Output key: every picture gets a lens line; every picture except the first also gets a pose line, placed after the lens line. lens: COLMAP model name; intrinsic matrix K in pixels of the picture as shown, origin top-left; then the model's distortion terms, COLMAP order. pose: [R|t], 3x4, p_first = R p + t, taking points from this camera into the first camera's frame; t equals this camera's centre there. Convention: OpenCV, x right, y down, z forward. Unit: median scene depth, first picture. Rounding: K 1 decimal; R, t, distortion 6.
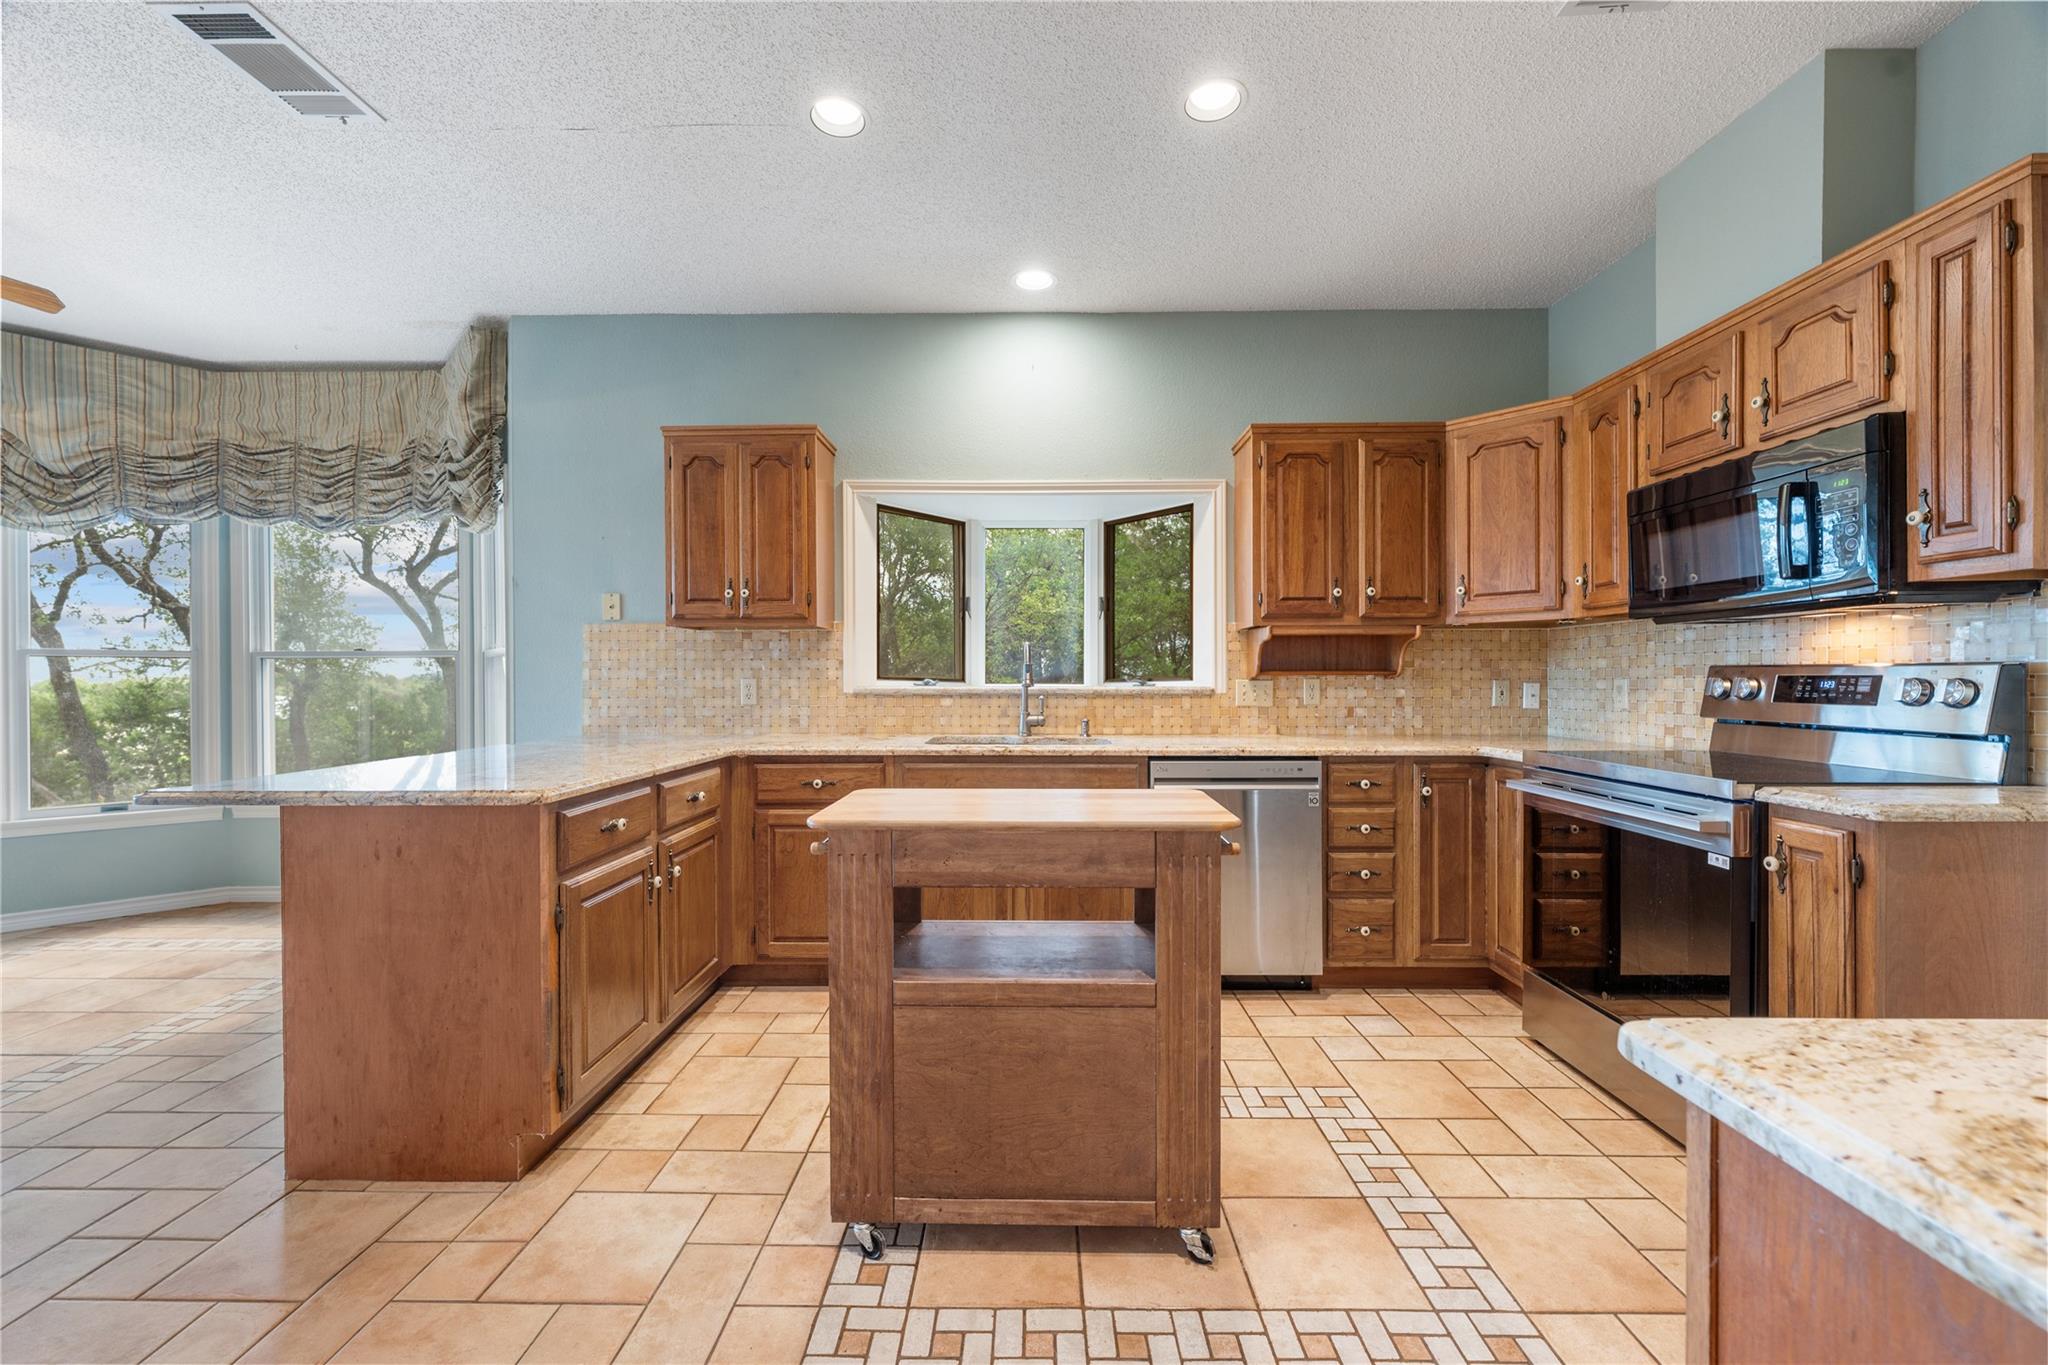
lens RADIAL K [[808.5, 0, 1023.0], [0, 808.5, 683.7], [0, 0, 1]] dist [0.000049, 0.000213]
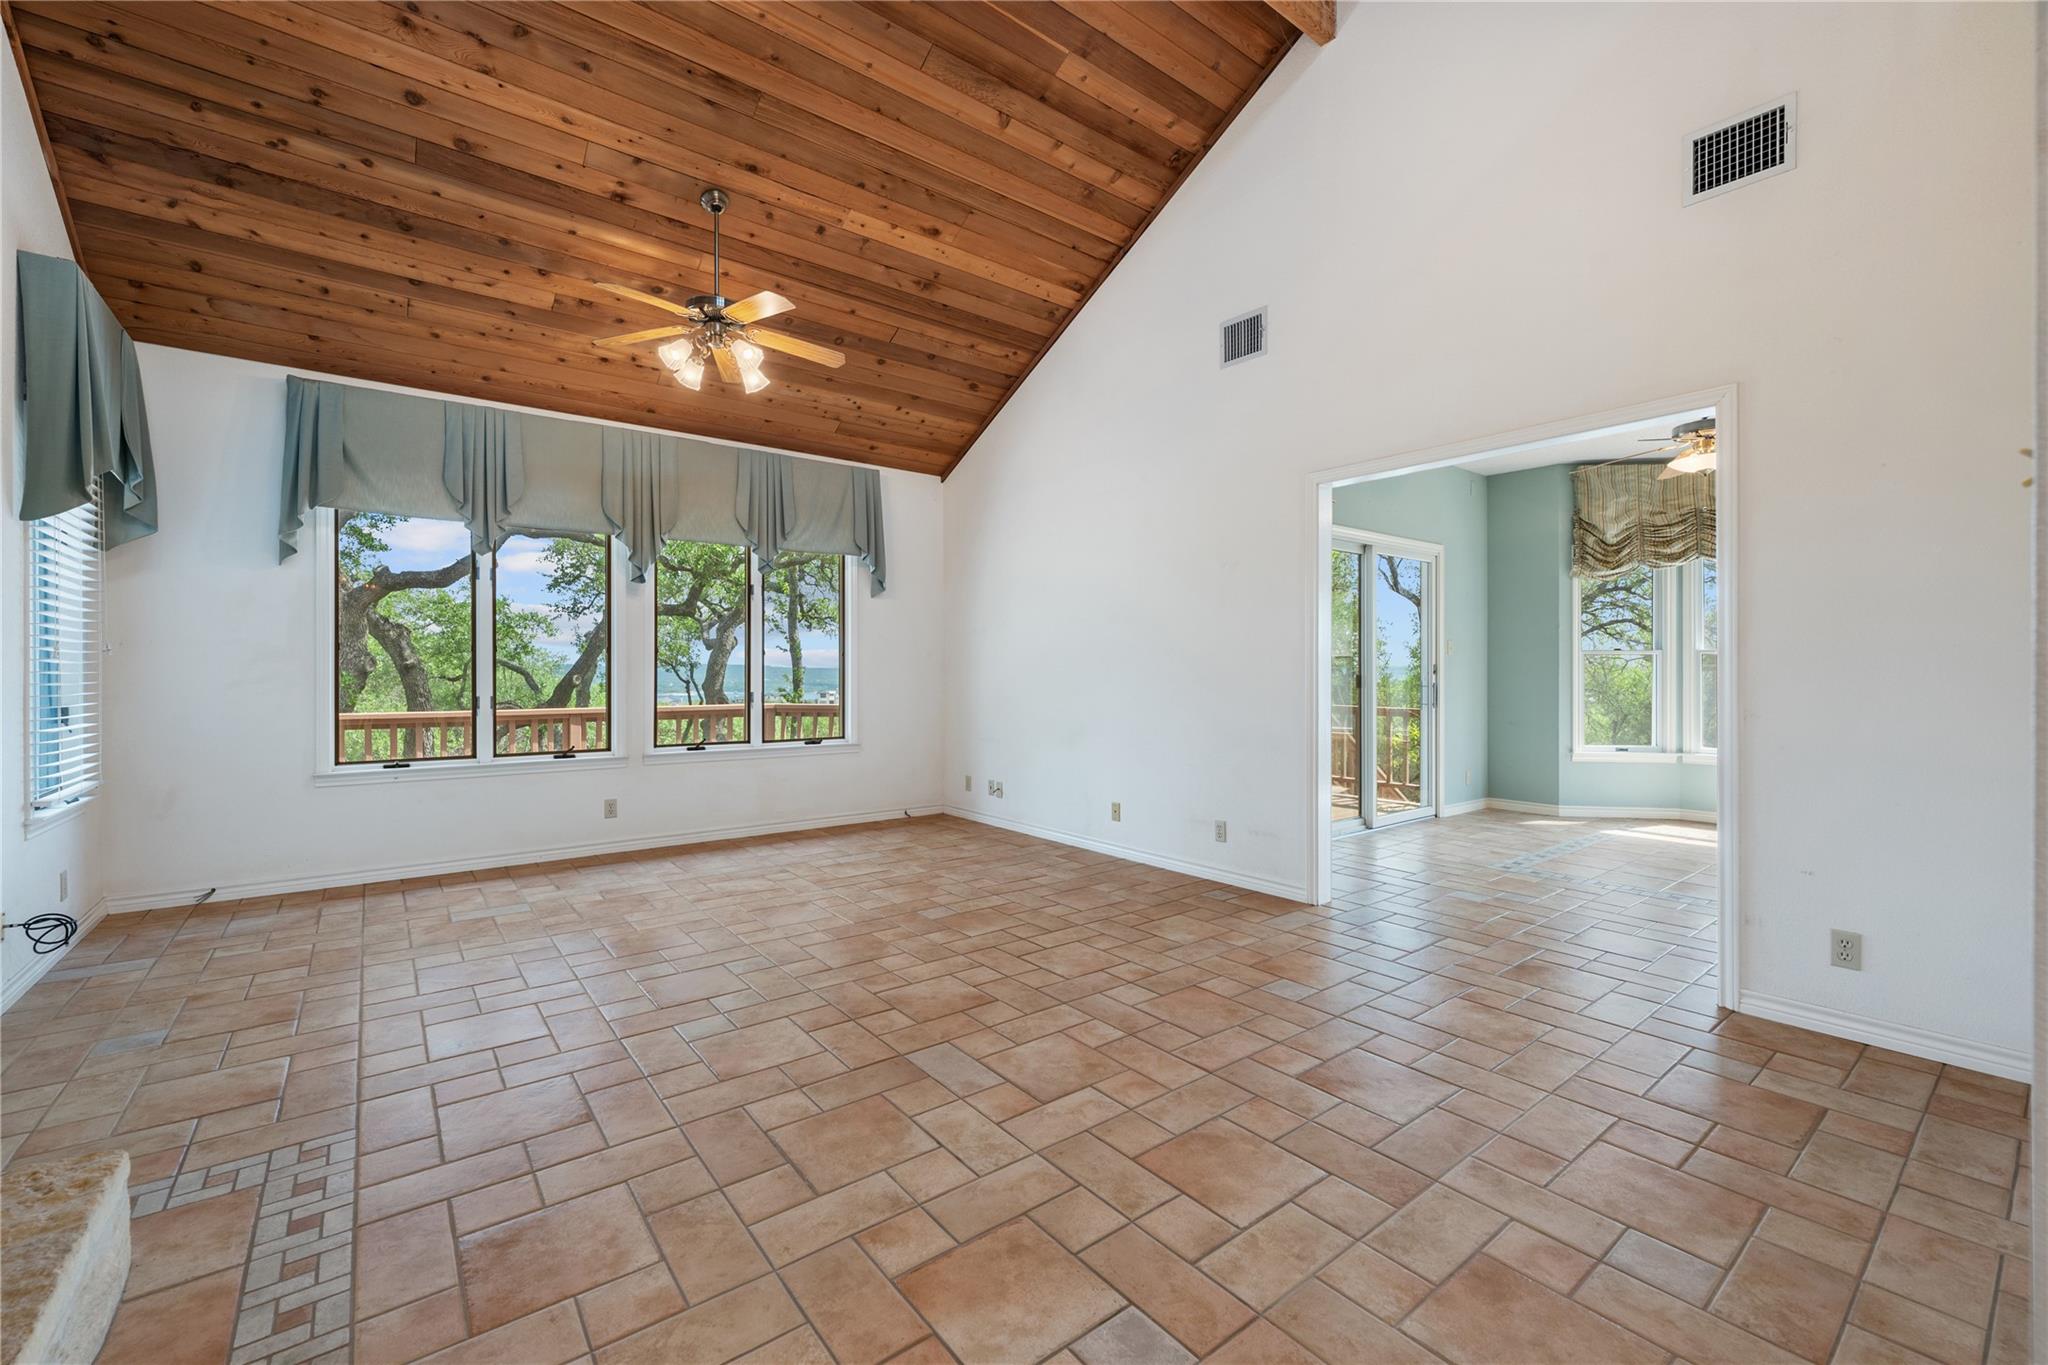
lens RADIAL K [[841.6, 0, 1023.8], [0, 841.6, 673.7], [0, 0, 1]] dist [-0.001028, -0.000024]
pose [[0.625047, 0.005749, -0.780566, -0.634270], [-0.006161, 0.999978, 0.002432, 0.008817], [0.780563, 0.003289, 0.625069, -1.074776]]
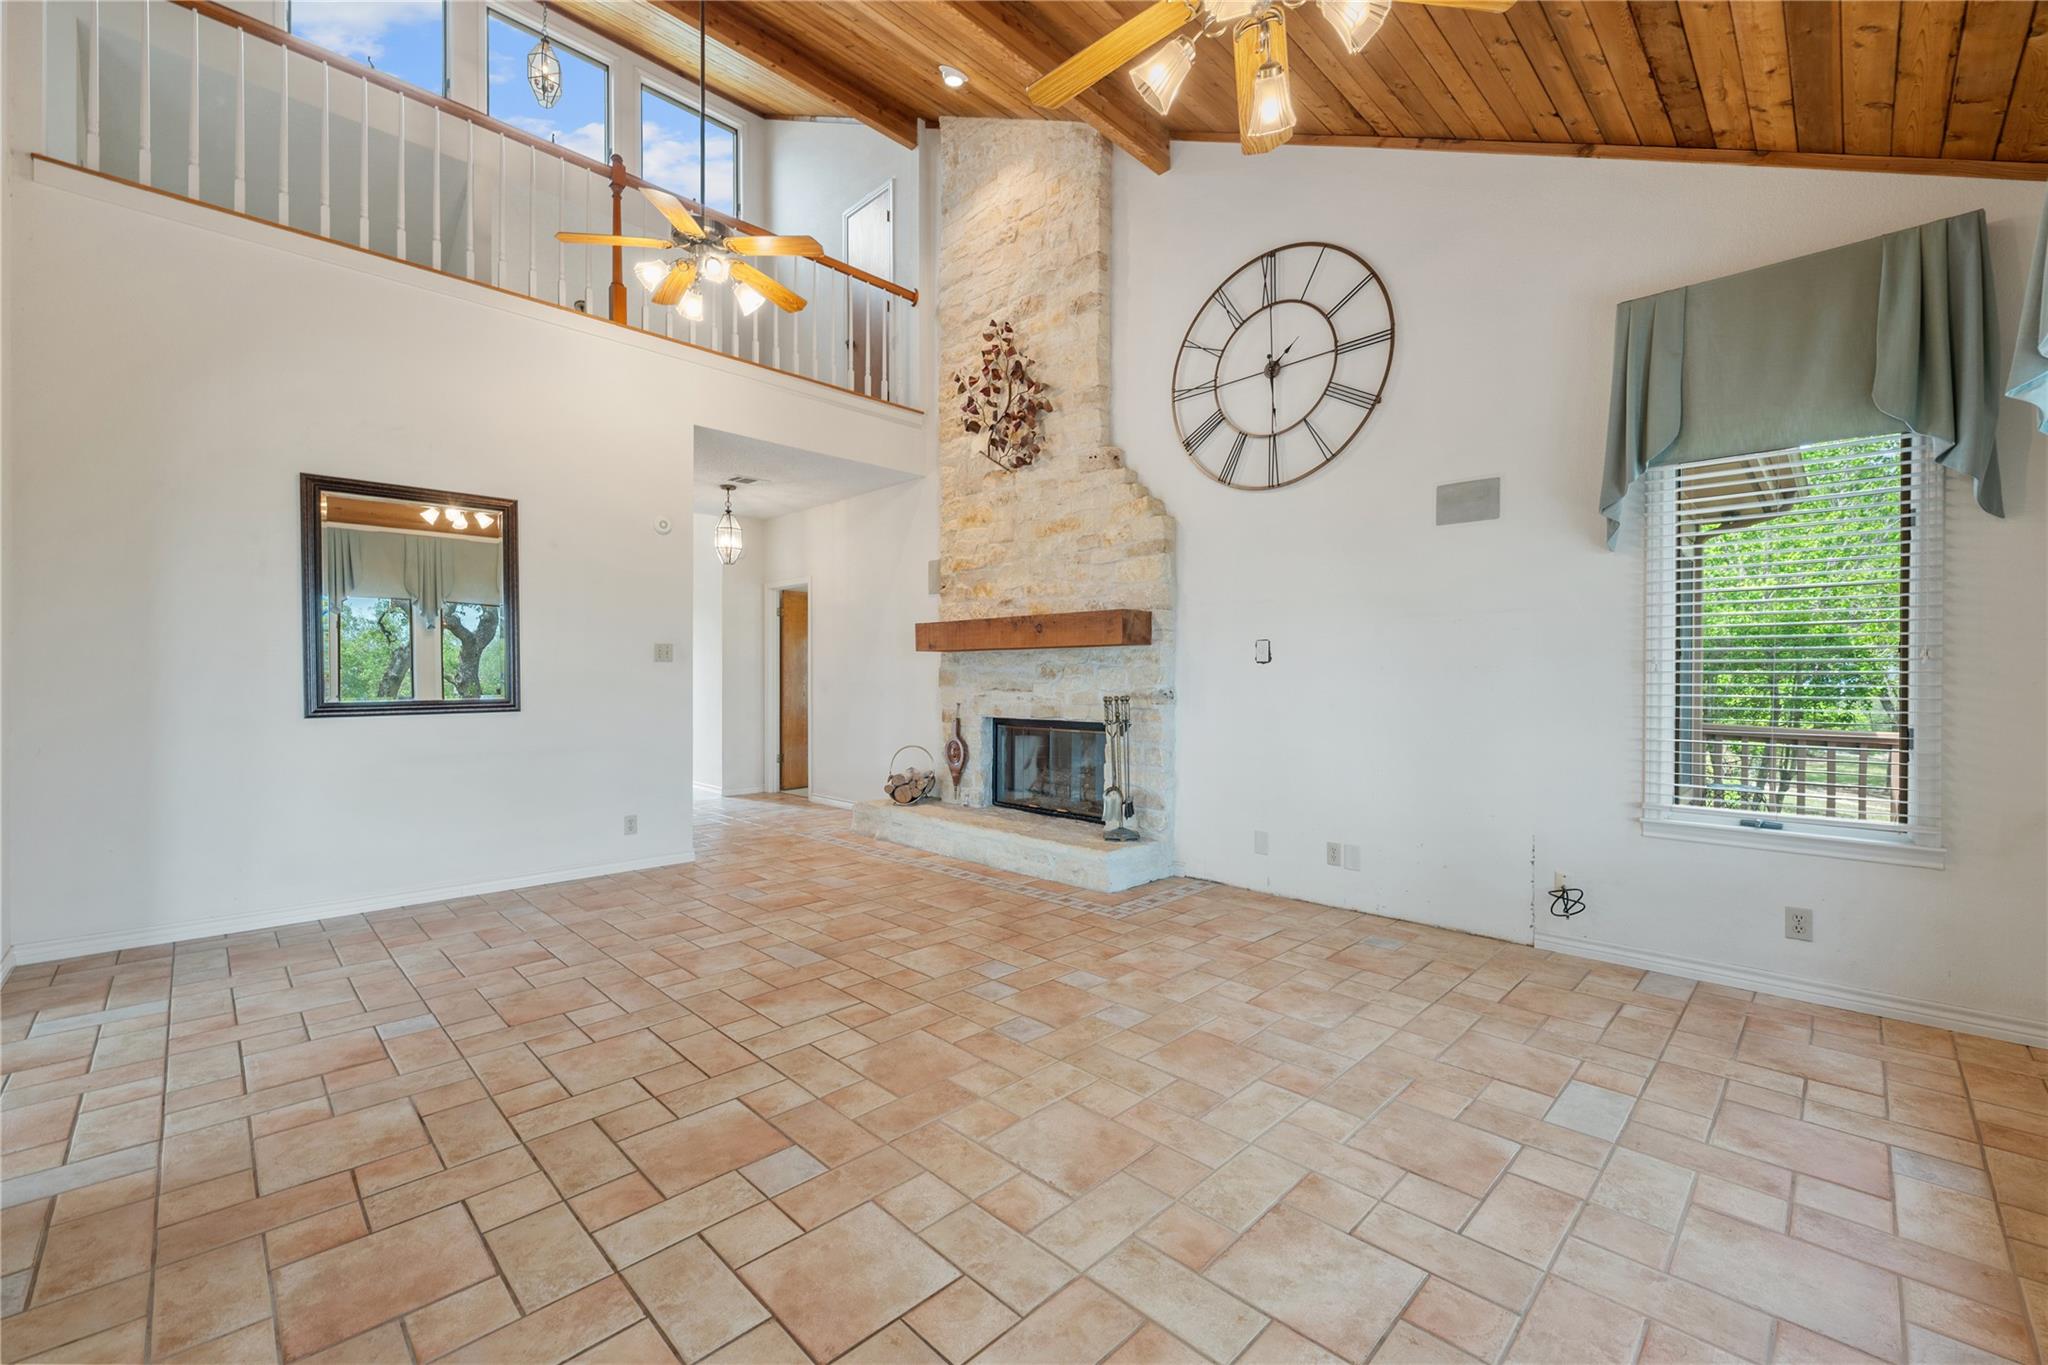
lens RADIAL K [[830.7, 0, 1017.7], [0, 830.7, 681.2], [0, 0, 1]] dist [0.001467, 0.000313]
pose [[-0.713759, -0.001446, 0.700390, -2.103789], [0.003320, 0.999980, 0.005449, 0.004958], [-0.700384, 0.006215, -0.713740, -0.161923]]
